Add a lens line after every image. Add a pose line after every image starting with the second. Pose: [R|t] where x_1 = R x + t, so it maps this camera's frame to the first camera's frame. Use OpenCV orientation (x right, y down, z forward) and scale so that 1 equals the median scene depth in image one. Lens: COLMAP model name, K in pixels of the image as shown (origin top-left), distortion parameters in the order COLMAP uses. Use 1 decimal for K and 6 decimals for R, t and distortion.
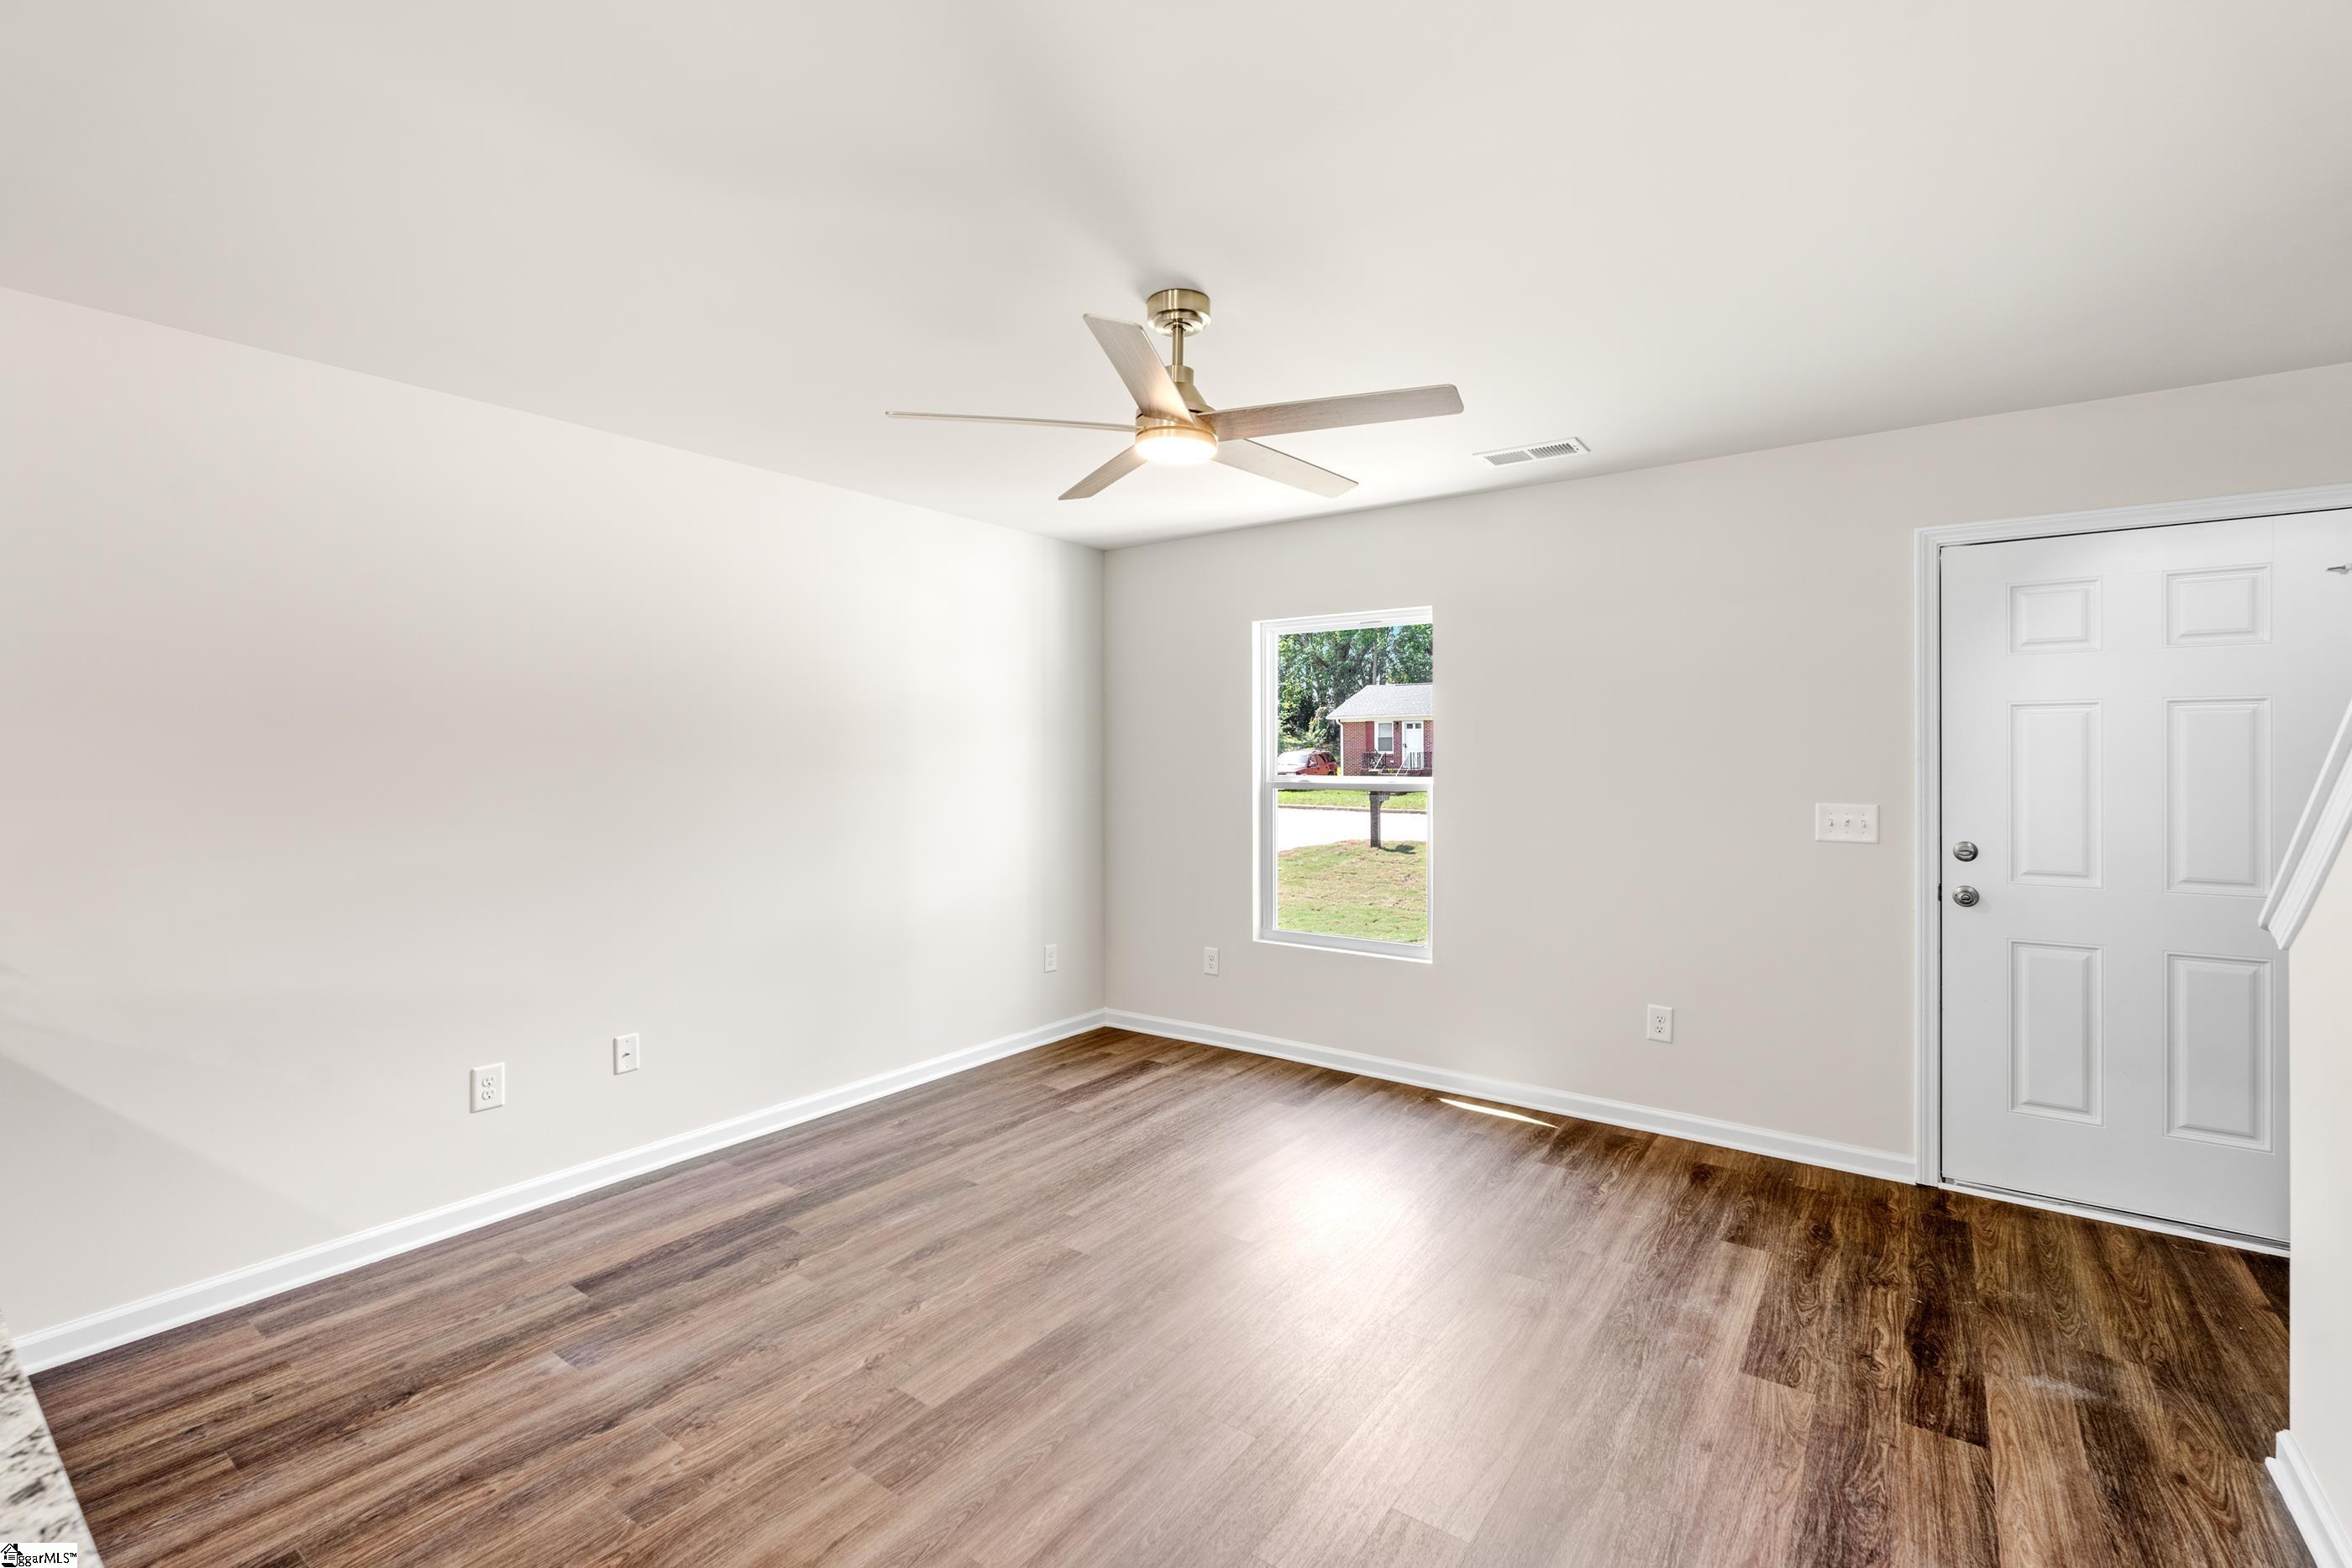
lens RADIAL K [[1036.3, 0, 1180.9], [0, 1036.3, 764.8], [0, 0, 1]] dist [-0.005619, 0.000604]
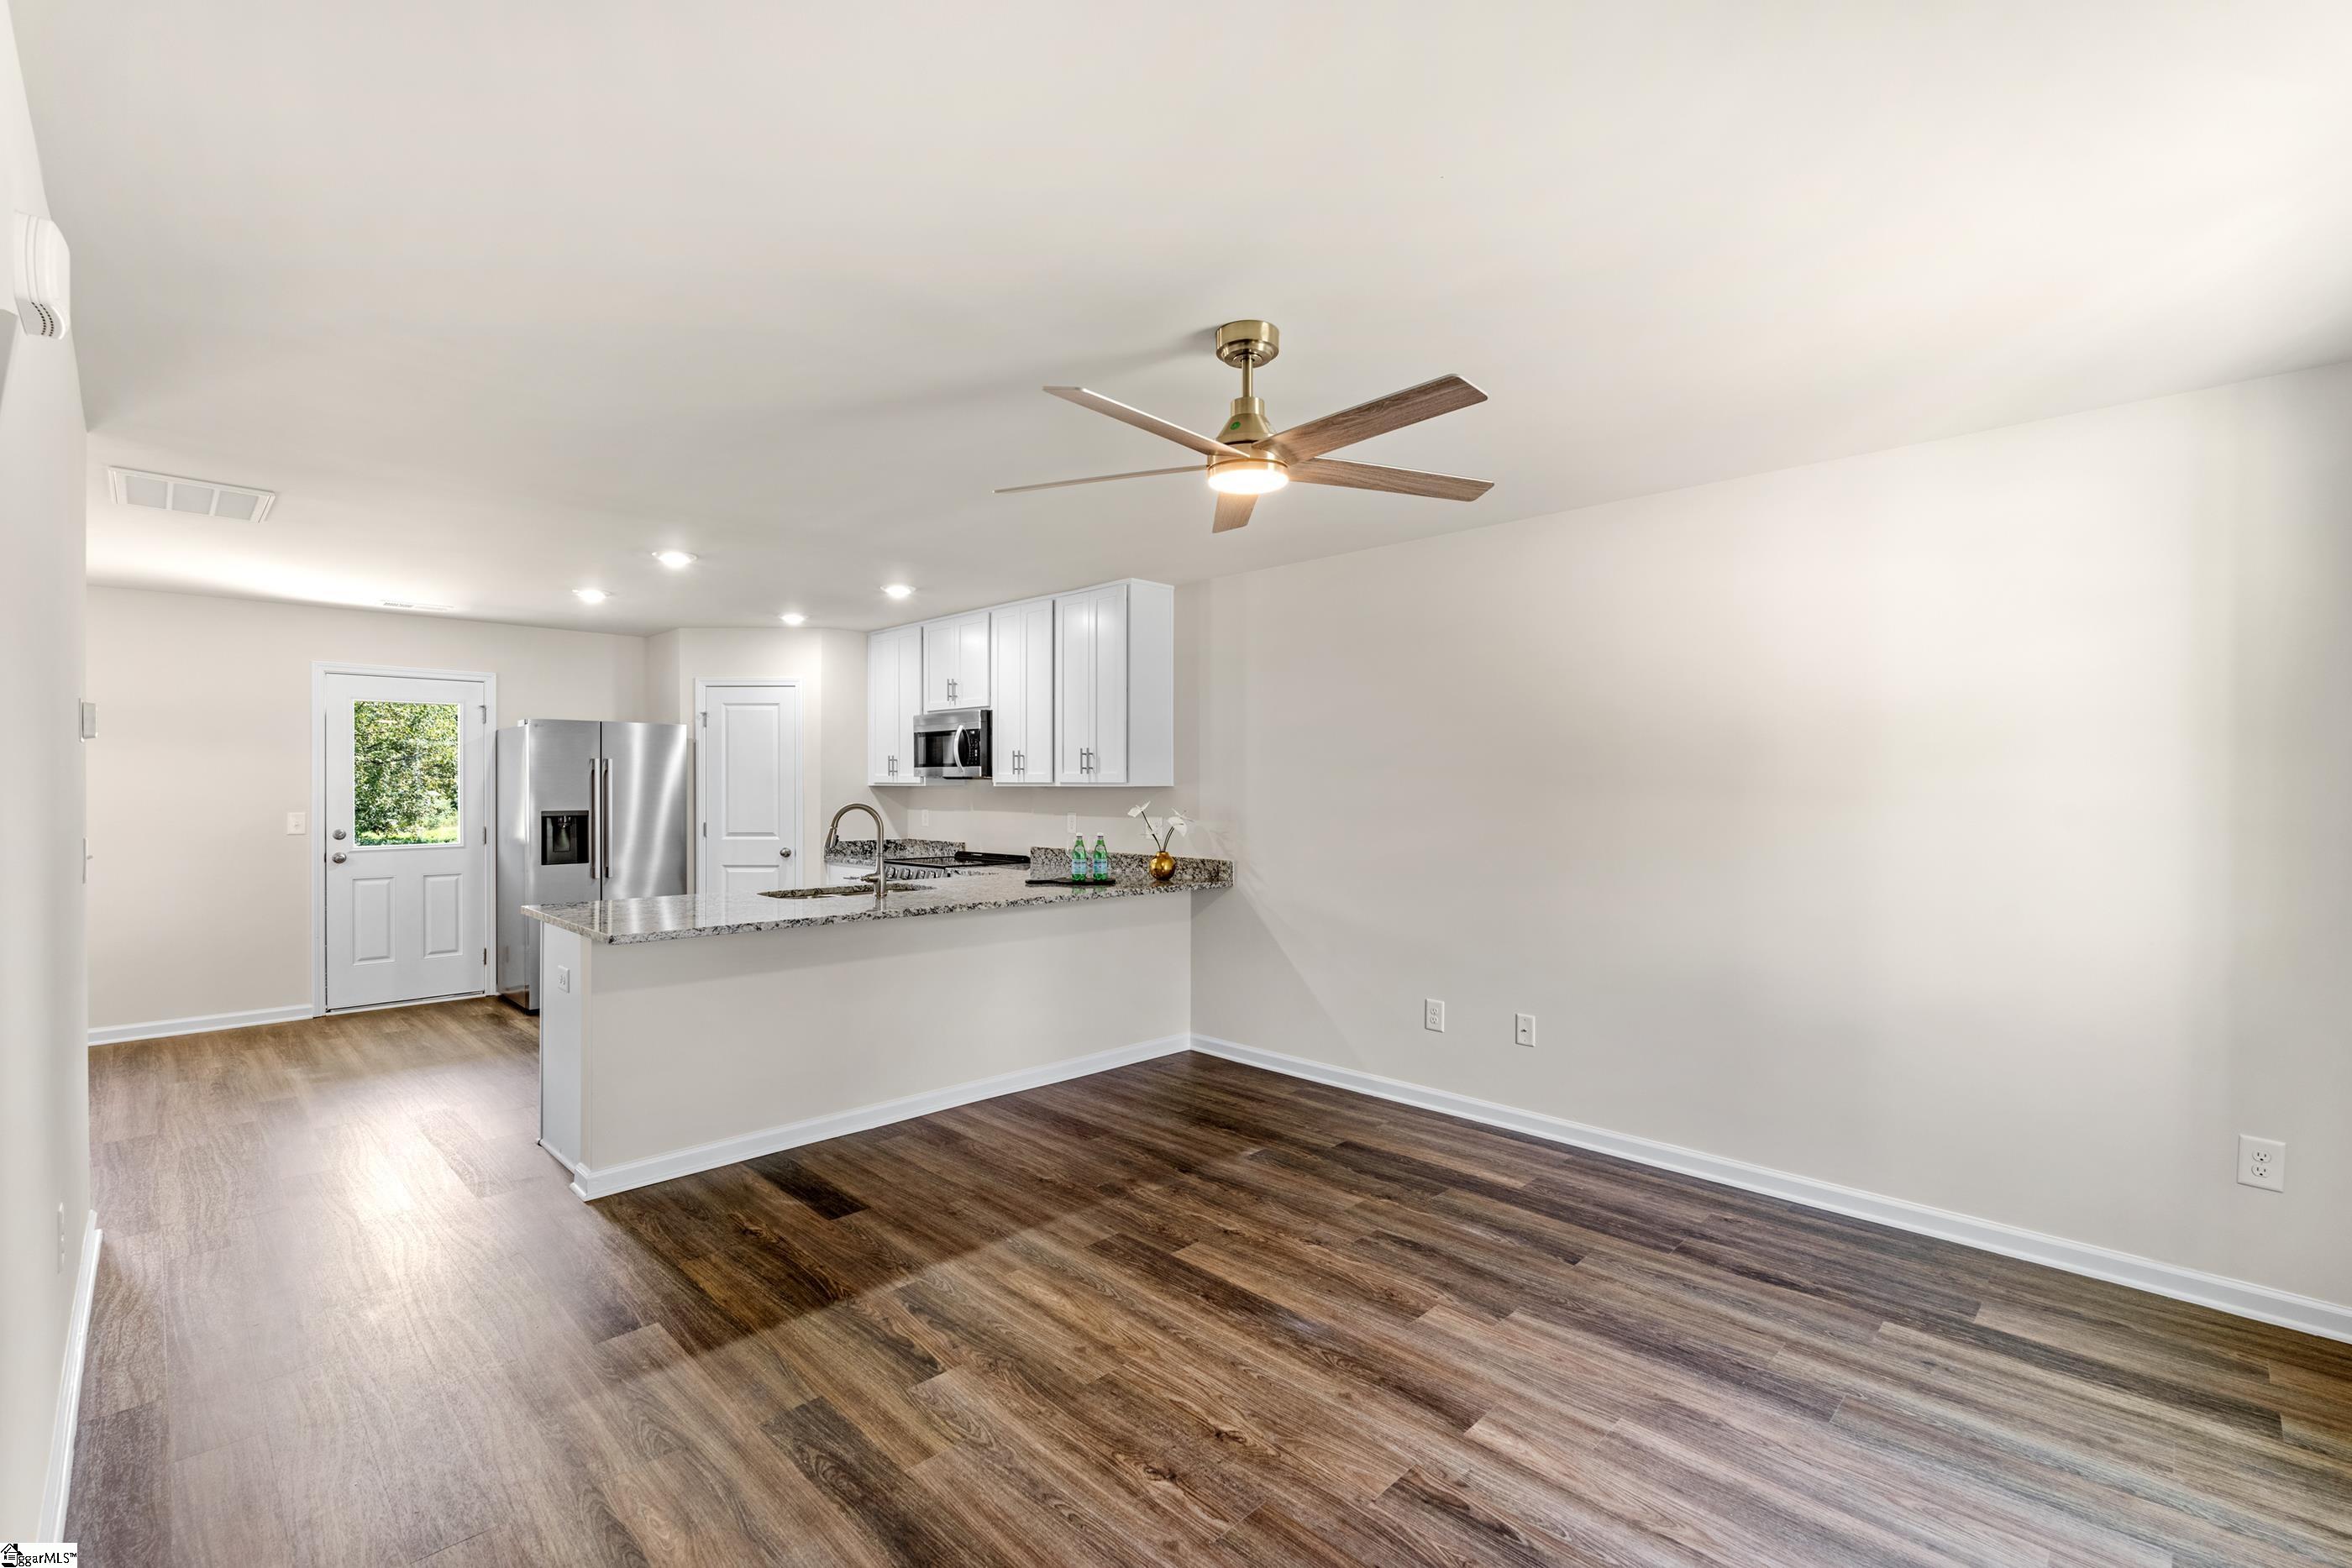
lens RADIAL K [[1036.3, 0, 1159.1], [0, 1036.3, 785.2], [0, 0, 1]] dist [-0.005619, 0.000604]
pose [[-0.167632, 0.002410, -0.985847, 0.775293], [-0.007839, 0.999962, 0.003777, -0.007340], [0.985818, 0.008361, -0.167607, 0.833155]]
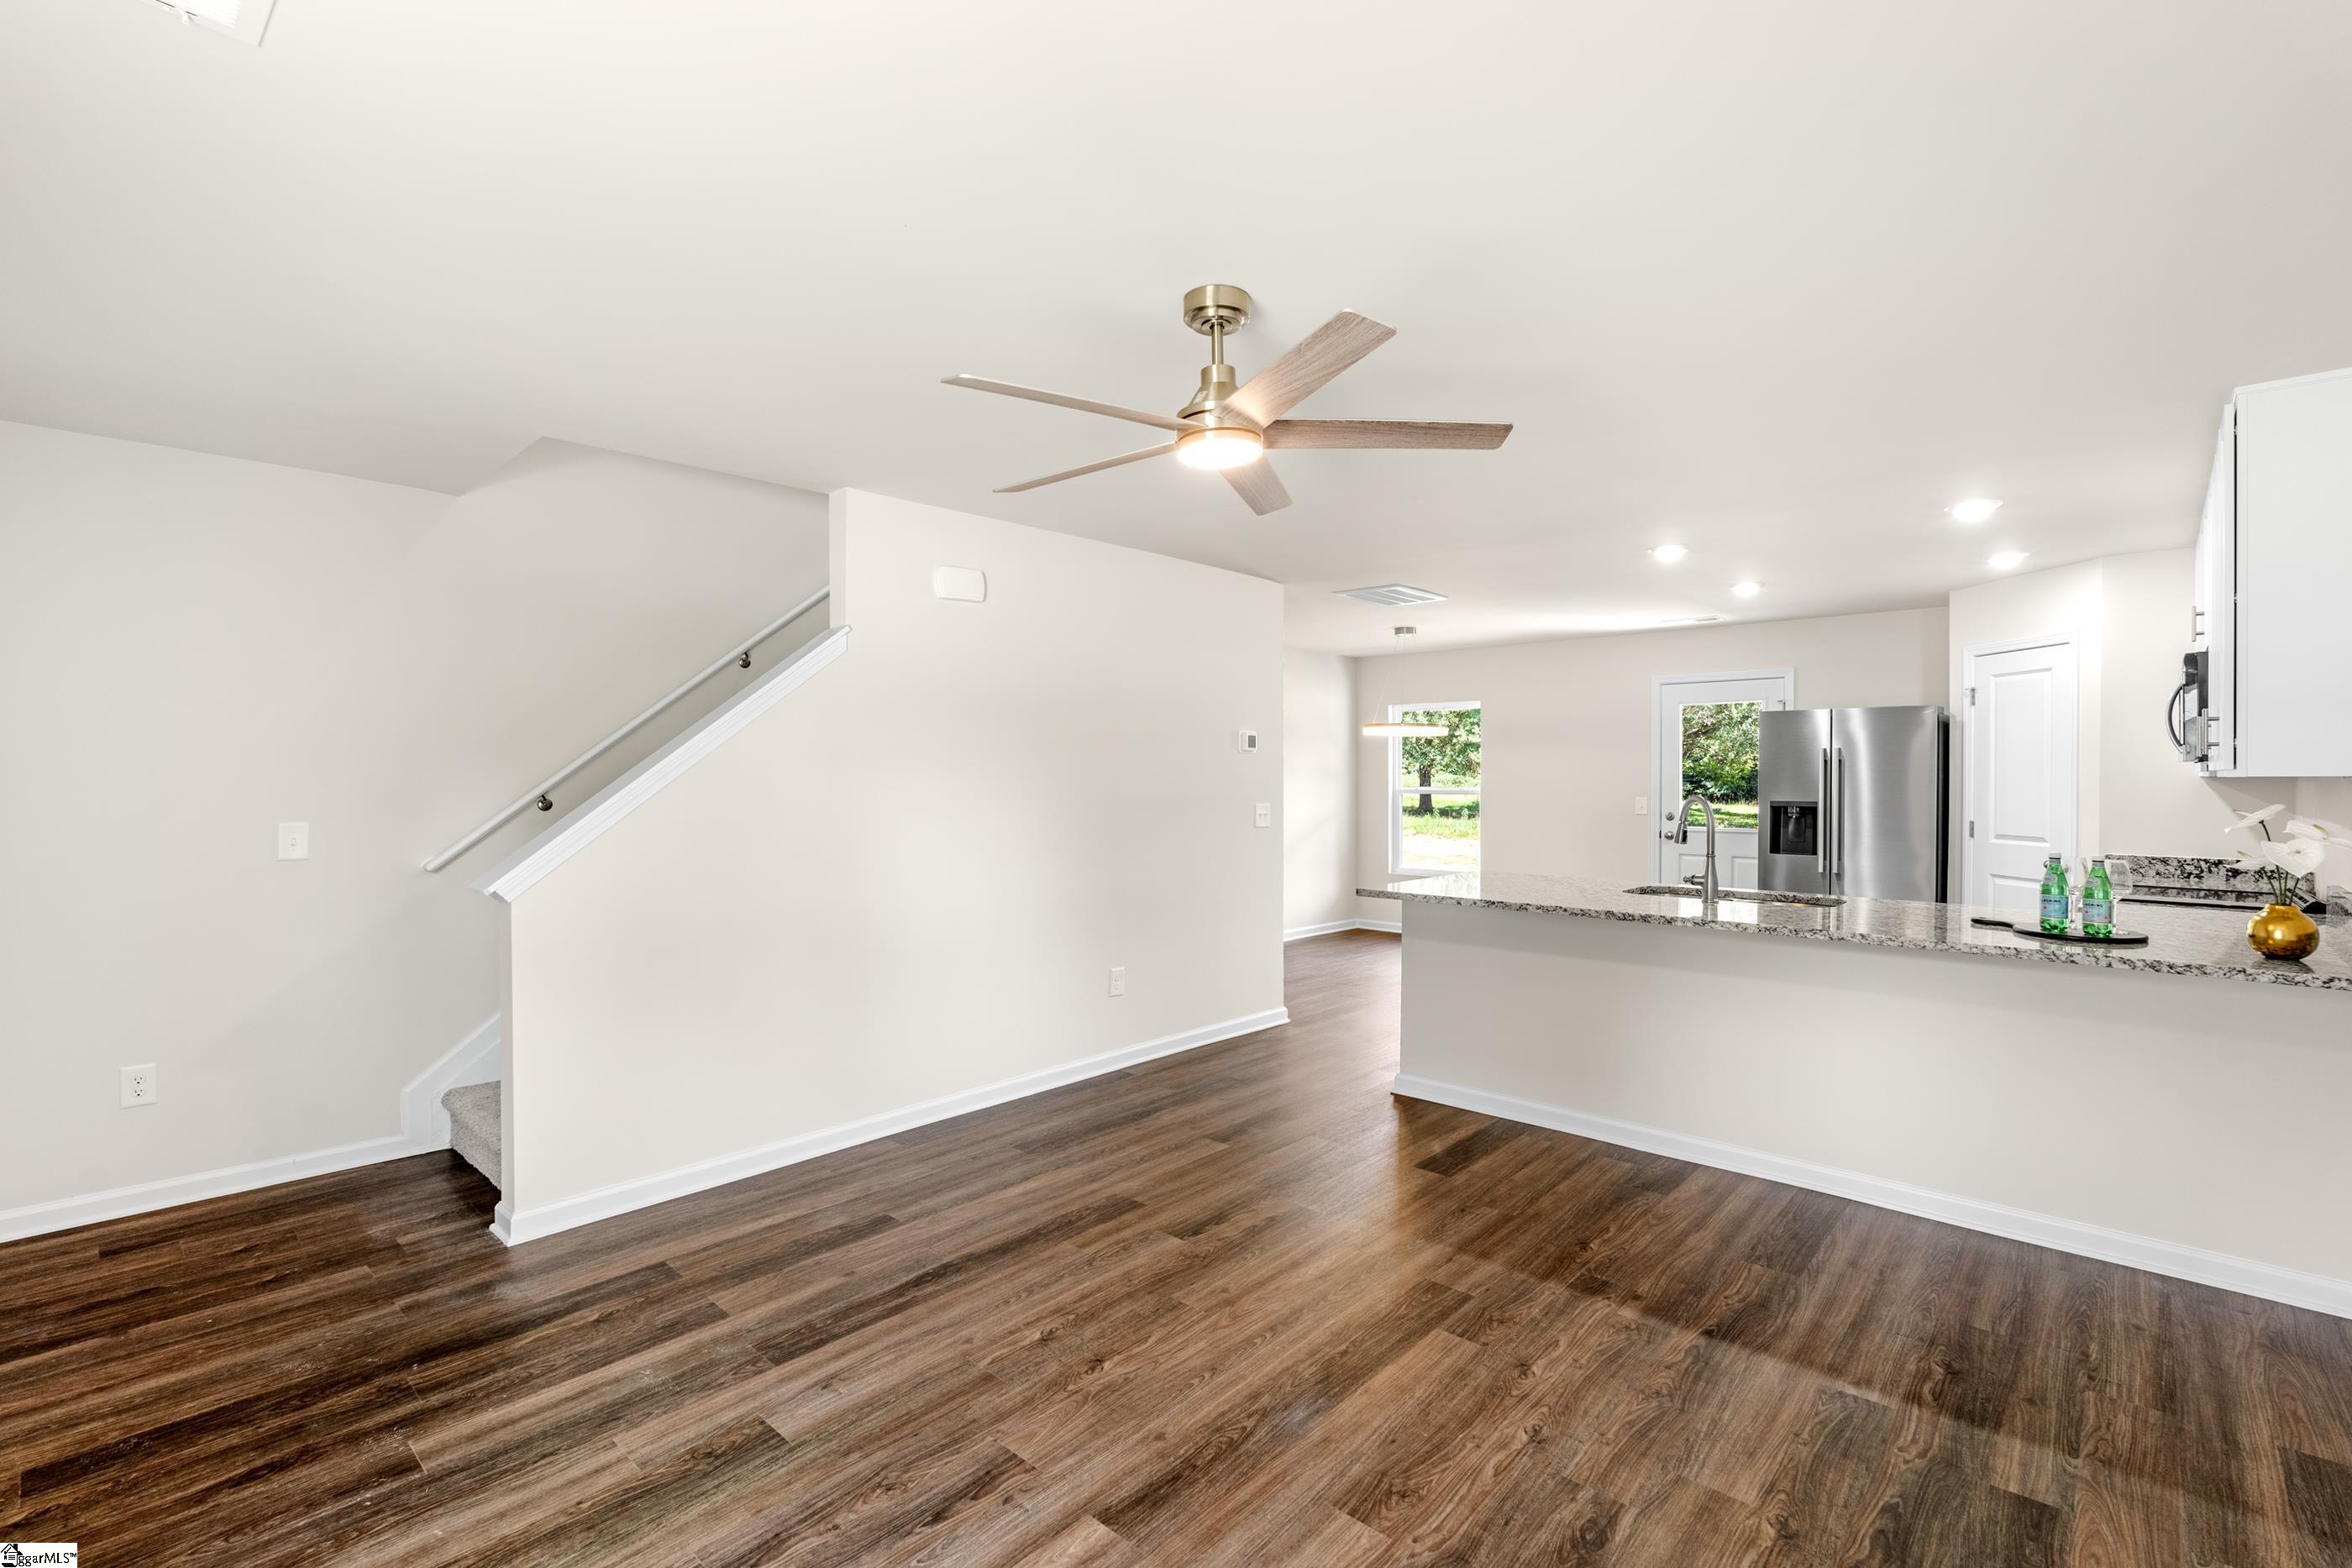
lens RADIAL K [[1036.3, 0, 1175.0], [0, 1036.3, 787.8], [0, 0, 1]] dist [-0.005619, 0.000604]
pose [[-0.992601, 0.001968, 0.121403, -0.060644], [0.004169, 0.999831, 0.017879, -0.009378], [-0.121348, 0.018253, -0.992442, 1.506717]]
